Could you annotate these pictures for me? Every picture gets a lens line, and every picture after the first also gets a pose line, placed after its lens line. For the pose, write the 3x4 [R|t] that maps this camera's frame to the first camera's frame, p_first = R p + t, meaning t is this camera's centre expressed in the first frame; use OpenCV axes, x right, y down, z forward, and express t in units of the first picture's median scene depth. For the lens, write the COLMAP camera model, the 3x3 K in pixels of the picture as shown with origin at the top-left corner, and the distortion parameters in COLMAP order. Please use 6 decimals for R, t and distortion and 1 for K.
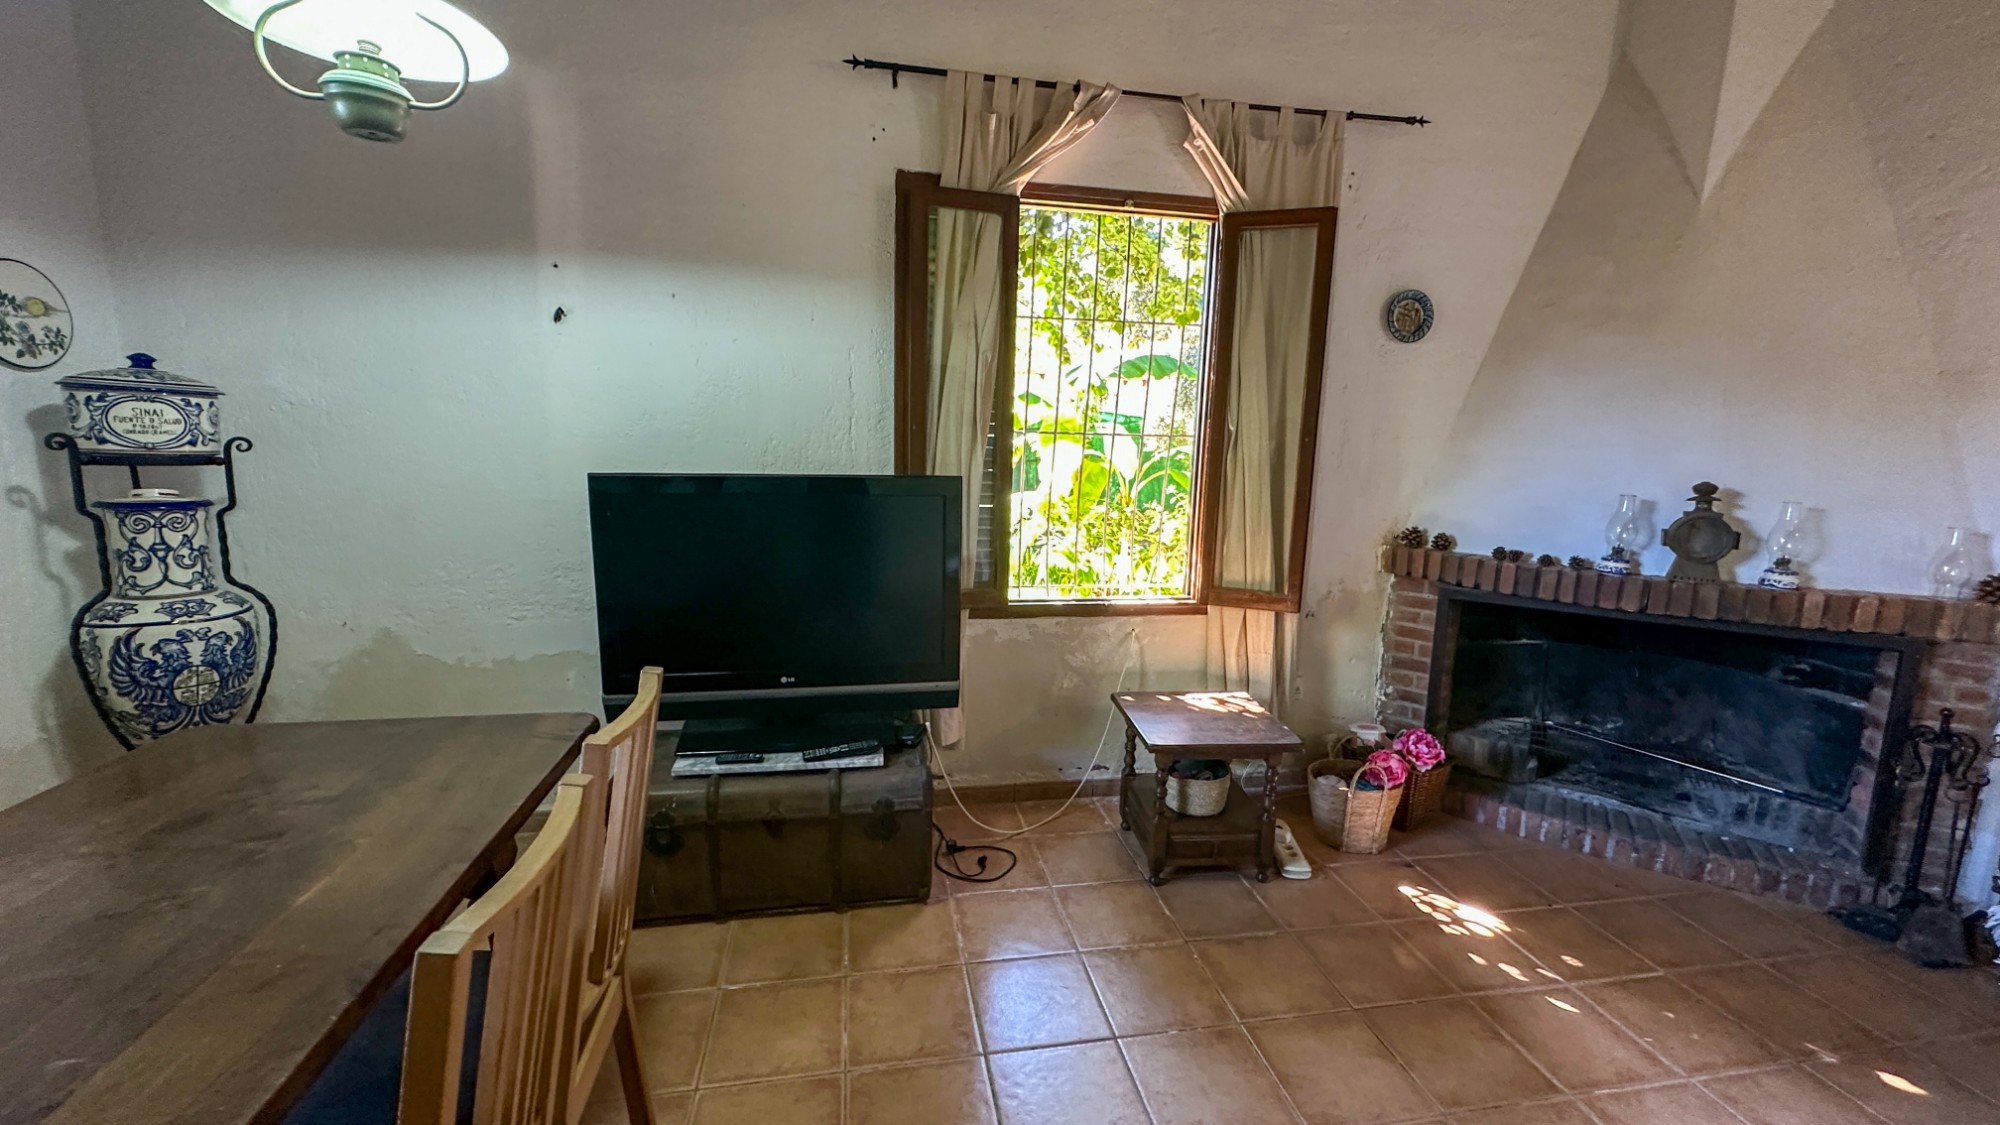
lens RADIAL K [[799.0, 0, 1002.4], [0, 799.0, 558.5], [0, 0, 1]] dist [-0.000954, 0.000664]
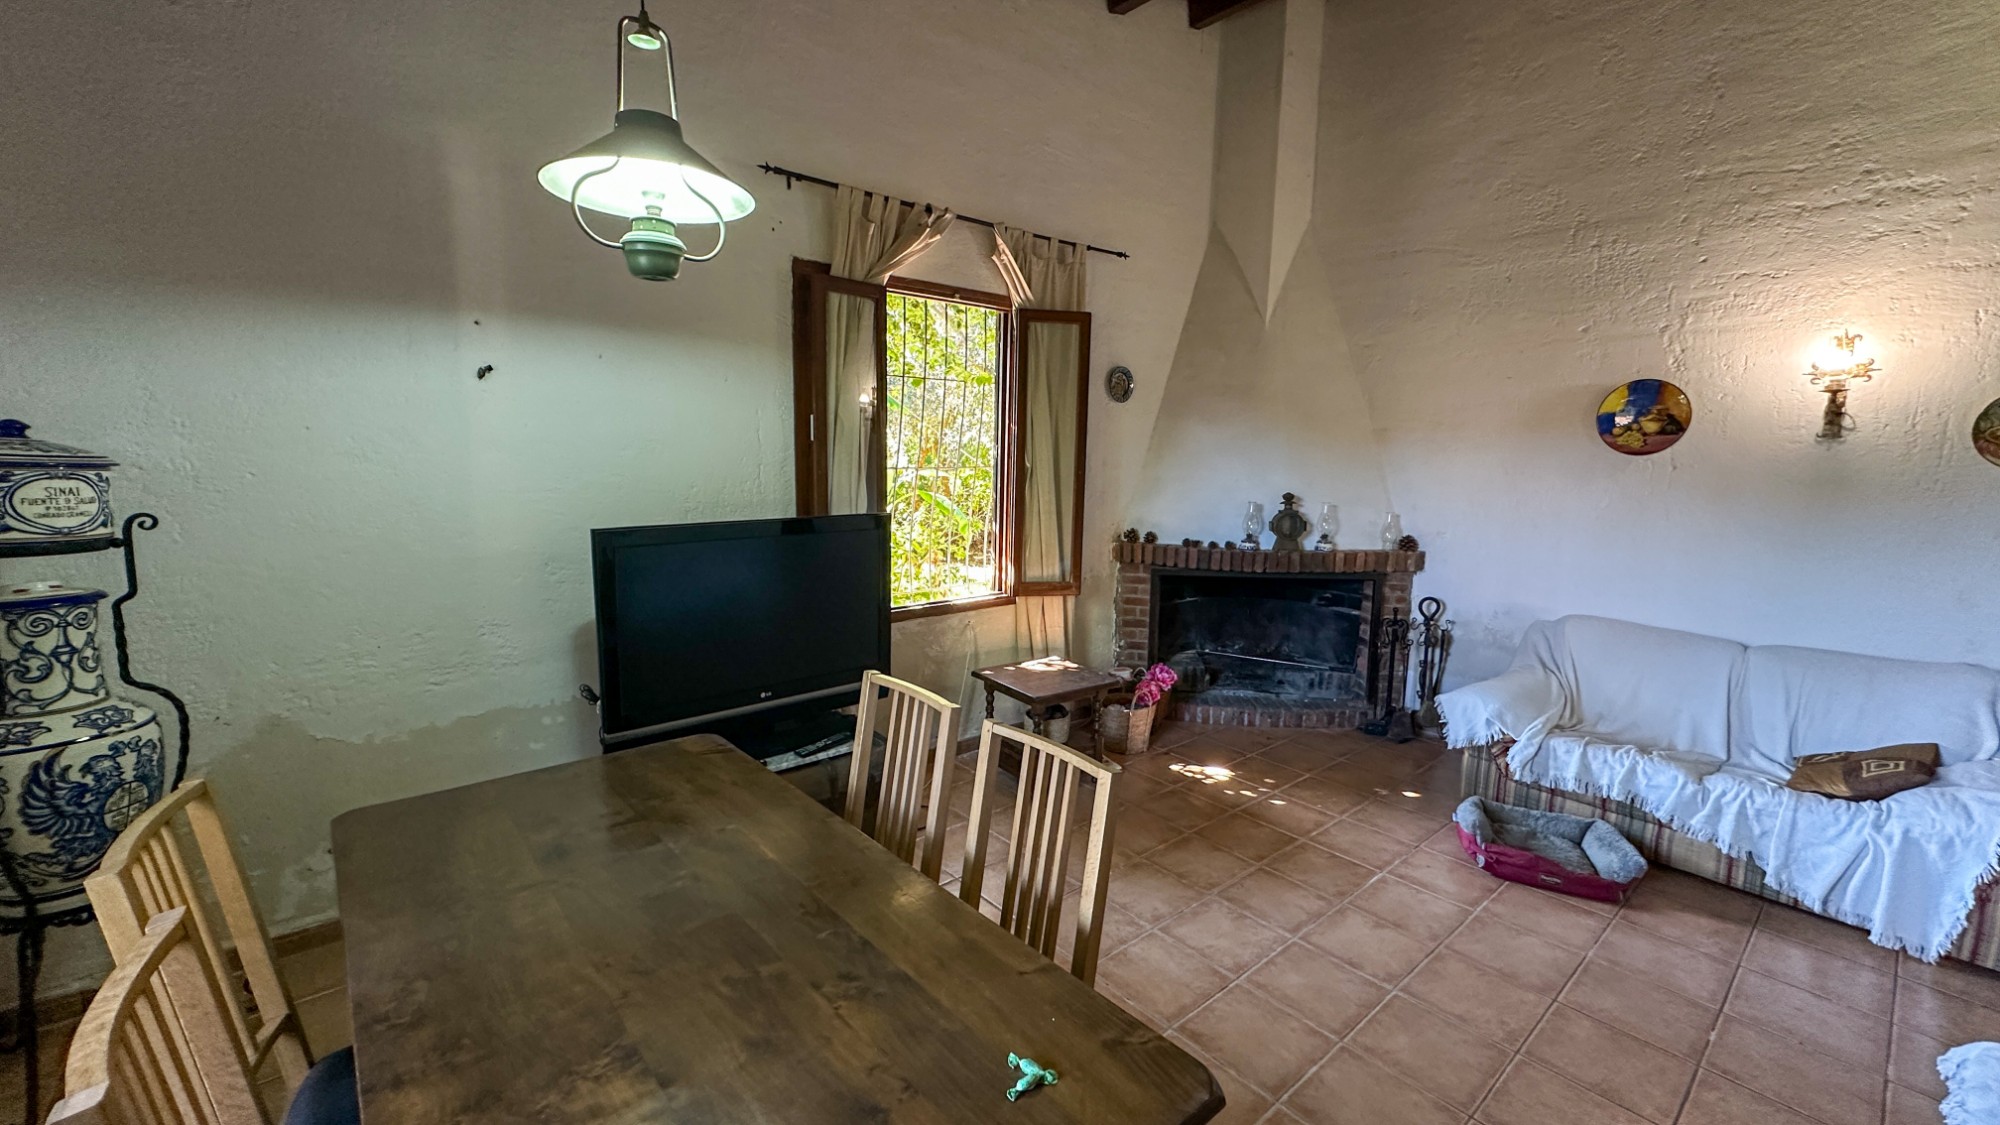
lens RADIAL K [[799.0, 0, 1000.9], [0, 799.0, 558.9], [0, 0, 1]] dist [-0.000954, 0.000664]
pose [[0.866931, -0.081090, 0.491788, -0.481558], [0.084614, 0.996299, 0.015118, -0.031149], [-0.491194, 0.028506, 0.870584, -0.172476]]
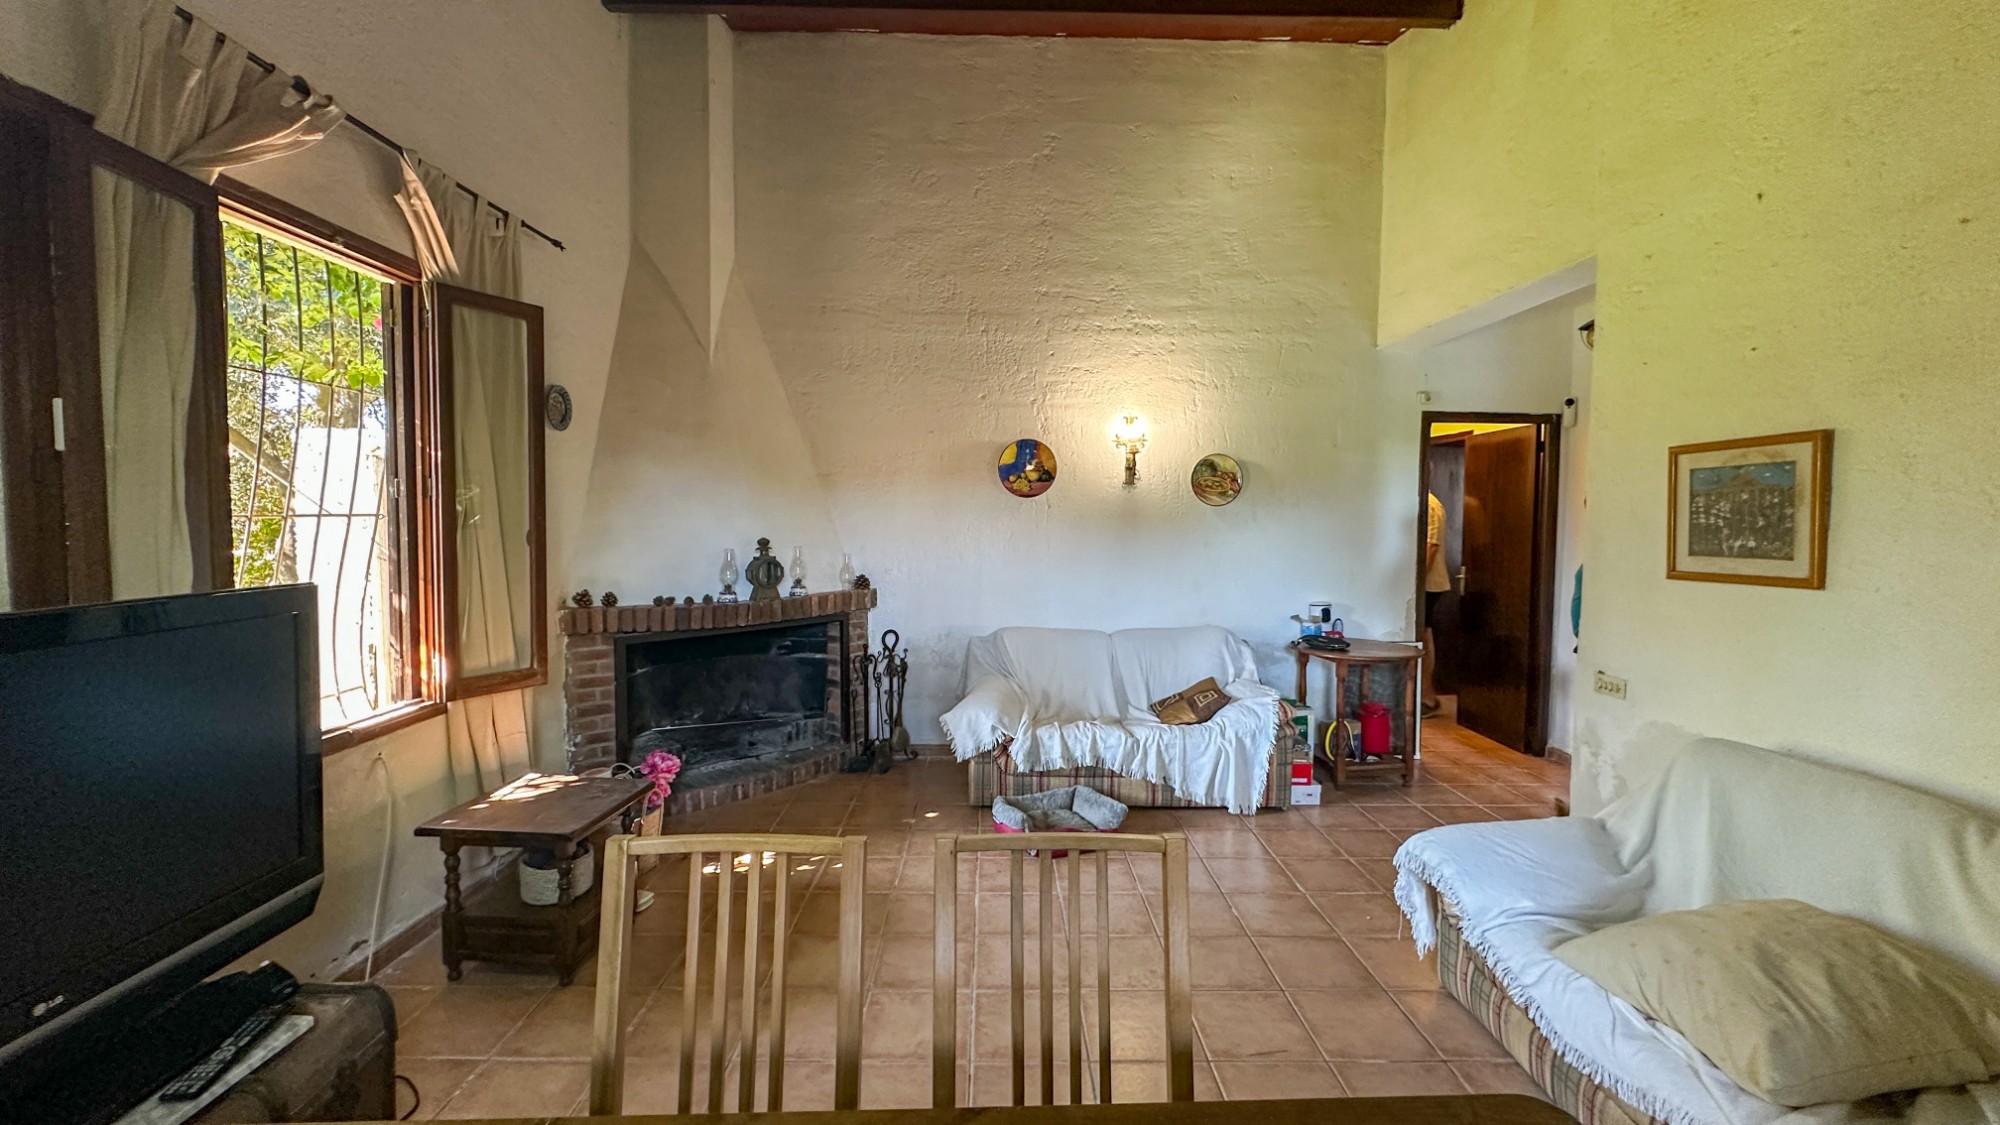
lens RADIAL K [[799.0, 0, 1002.8], [0, 799.0, 558.8], [0, 0, 1]] dist [-0.000954, 0.000664]
pose [[0.167609, -0.076457, 0.982884, -0.593690], [0.152566, 0.986989, 0.050759, -0.059509], [-0.973977, 0.141447, 0.177093, 0.241837]]
